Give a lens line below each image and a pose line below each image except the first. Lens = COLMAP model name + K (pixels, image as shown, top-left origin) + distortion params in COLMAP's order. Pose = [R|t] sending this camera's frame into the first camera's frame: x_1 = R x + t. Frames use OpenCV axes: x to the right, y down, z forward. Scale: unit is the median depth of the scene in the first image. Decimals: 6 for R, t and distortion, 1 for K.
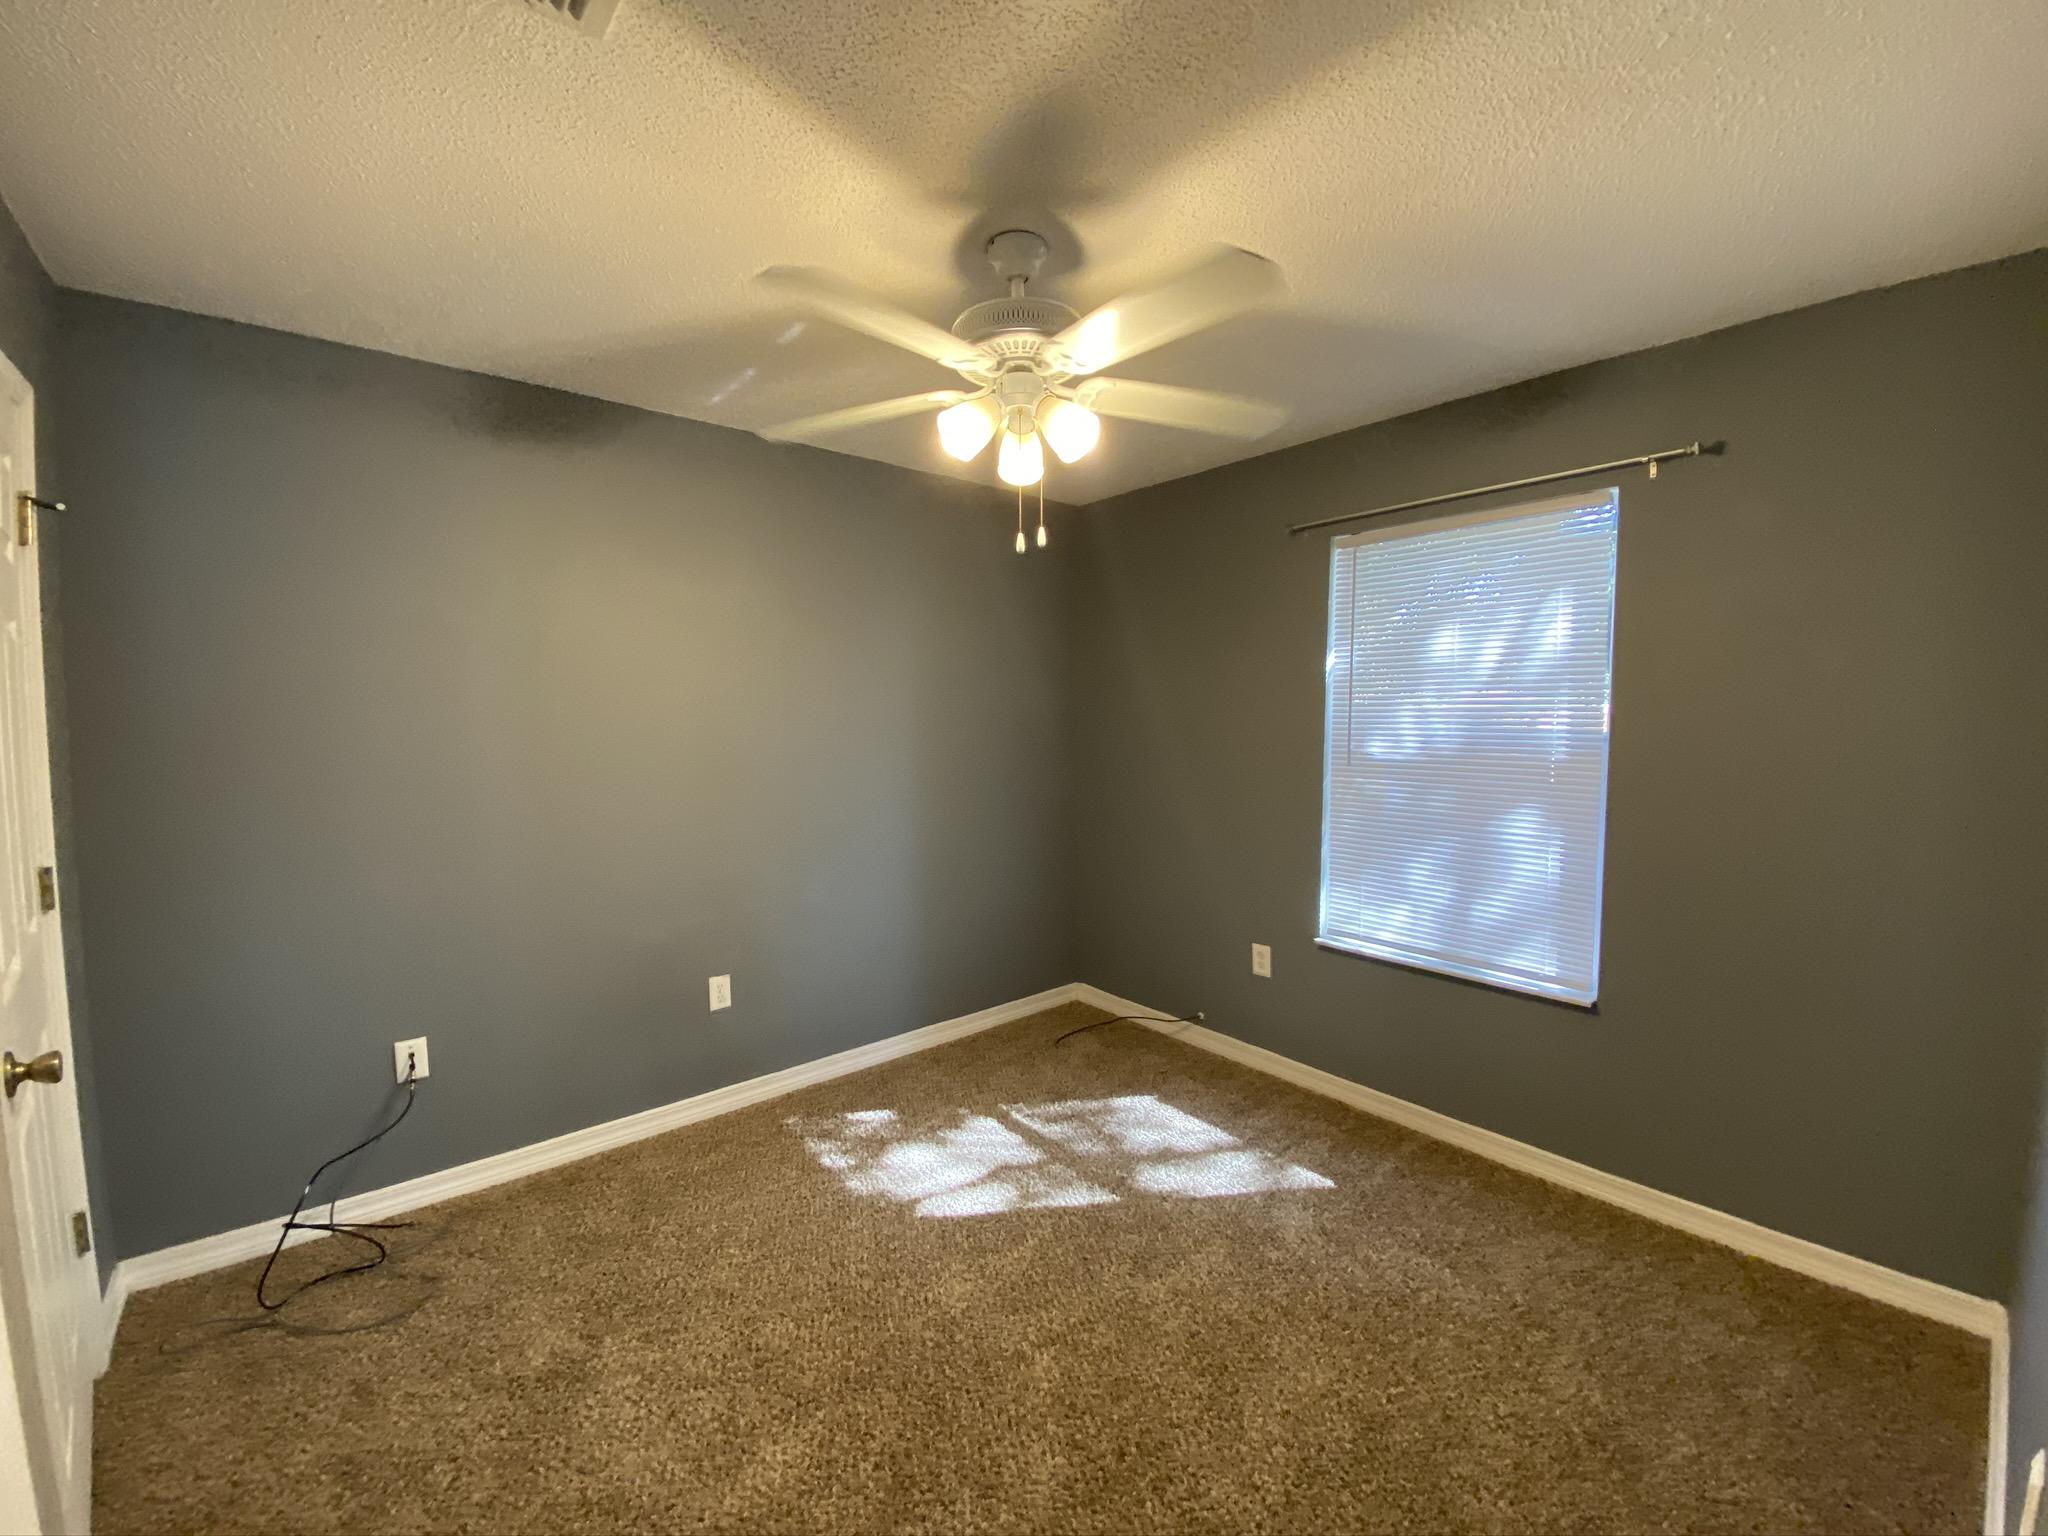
lens RADIAL K [[829.5, 0, 1024.0], [0, 829.5, 760.9], [0, 0, 1]] dist [-0.006372, -0.005705]
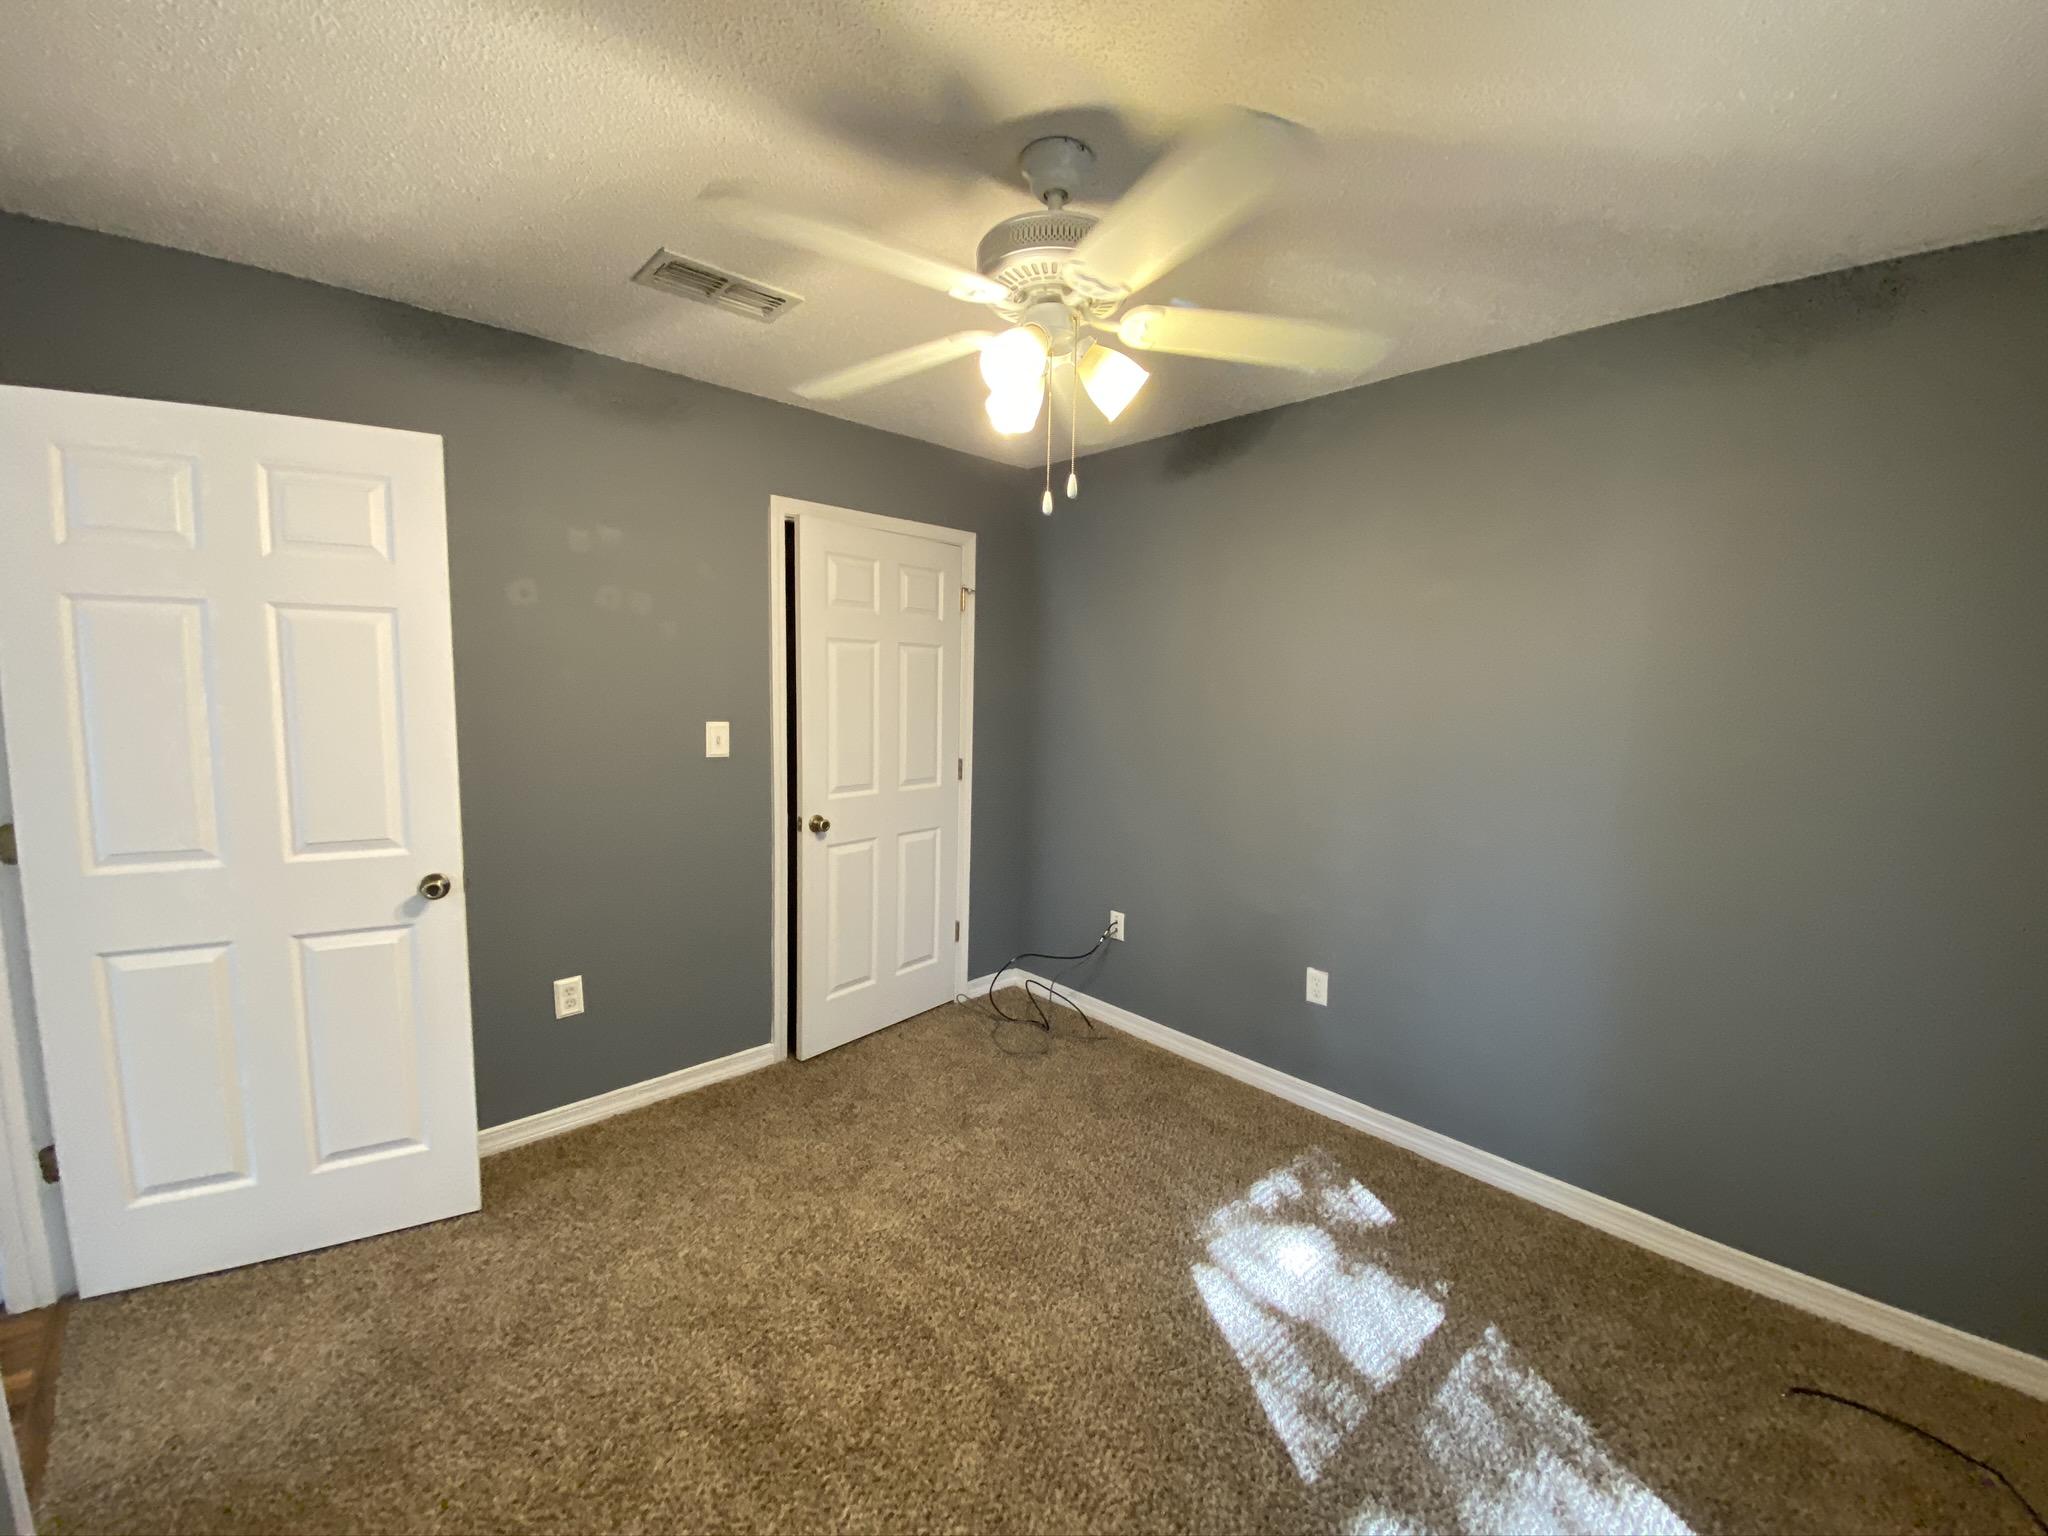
lens RADIAL K [[829.5, 0, 1030.6], [0, 829.5, 762.5], [0, 0, 1]] dist [-0.006372, -0.005705]
pose [[0.061983, 0.108741, -0.992136, 0.614646], [-0.091128, 0.990512, 0.102870, -0.054966], [0.993908, 0.084035, 0.071304, 0.651111]]
